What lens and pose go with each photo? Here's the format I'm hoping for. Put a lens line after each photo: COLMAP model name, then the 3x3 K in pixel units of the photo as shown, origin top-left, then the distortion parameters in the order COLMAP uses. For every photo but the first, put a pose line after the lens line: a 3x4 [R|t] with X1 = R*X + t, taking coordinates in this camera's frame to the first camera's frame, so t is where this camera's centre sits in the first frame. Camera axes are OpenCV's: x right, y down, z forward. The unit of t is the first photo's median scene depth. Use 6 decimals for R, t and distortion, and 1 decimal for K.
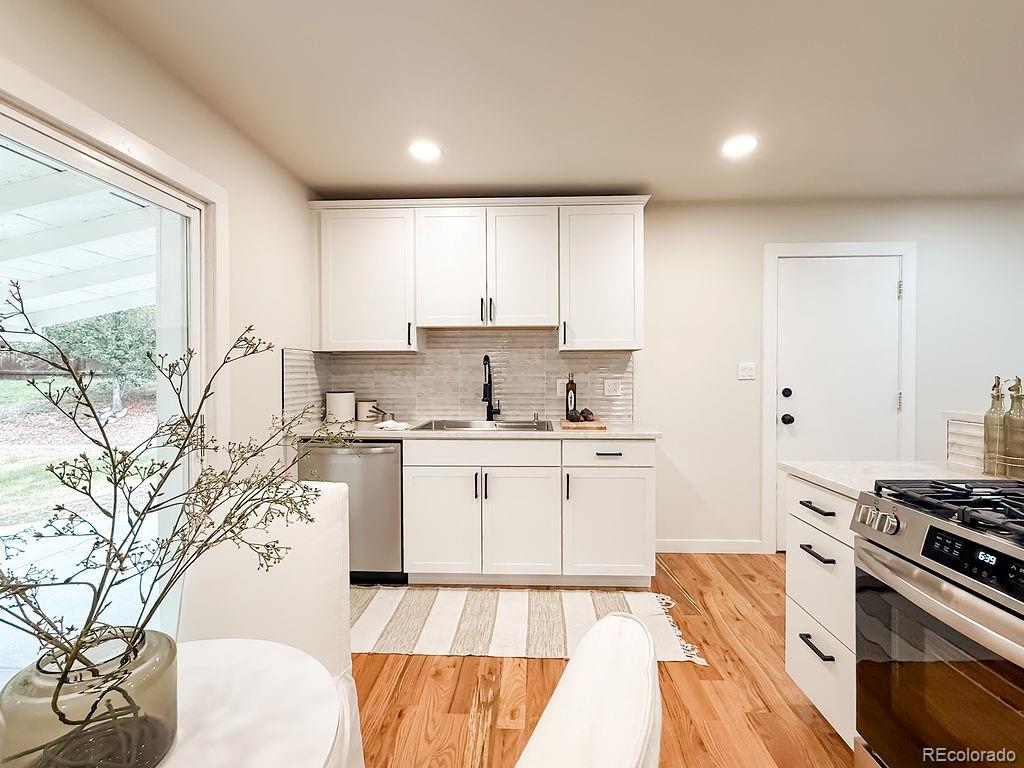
lens RADIAL K [[476.1, 0, 515.5], [0, 476.1, 380.1], [0, 0, 1]] dist [0.003308, -0.000988]
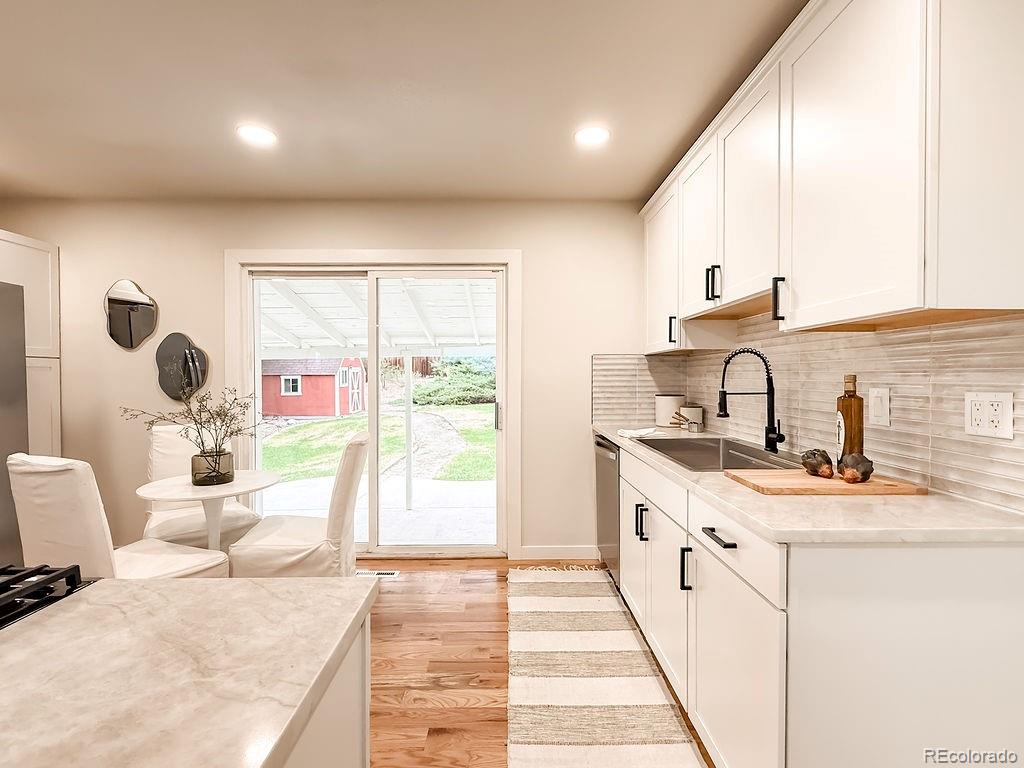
lens RADIAL K [[476.1, 0, 514.3], [0, 476.1, 382.8], [0, 0, 1]] dist [0.003308, -0.000988]
pose [[0.031445, 0.013554, -0.999414, 0.634096], [-0.017898, 0.999755, 0.012996, -0.007649], [0.999345, 0.017478, 0.031679, 0.708182]]
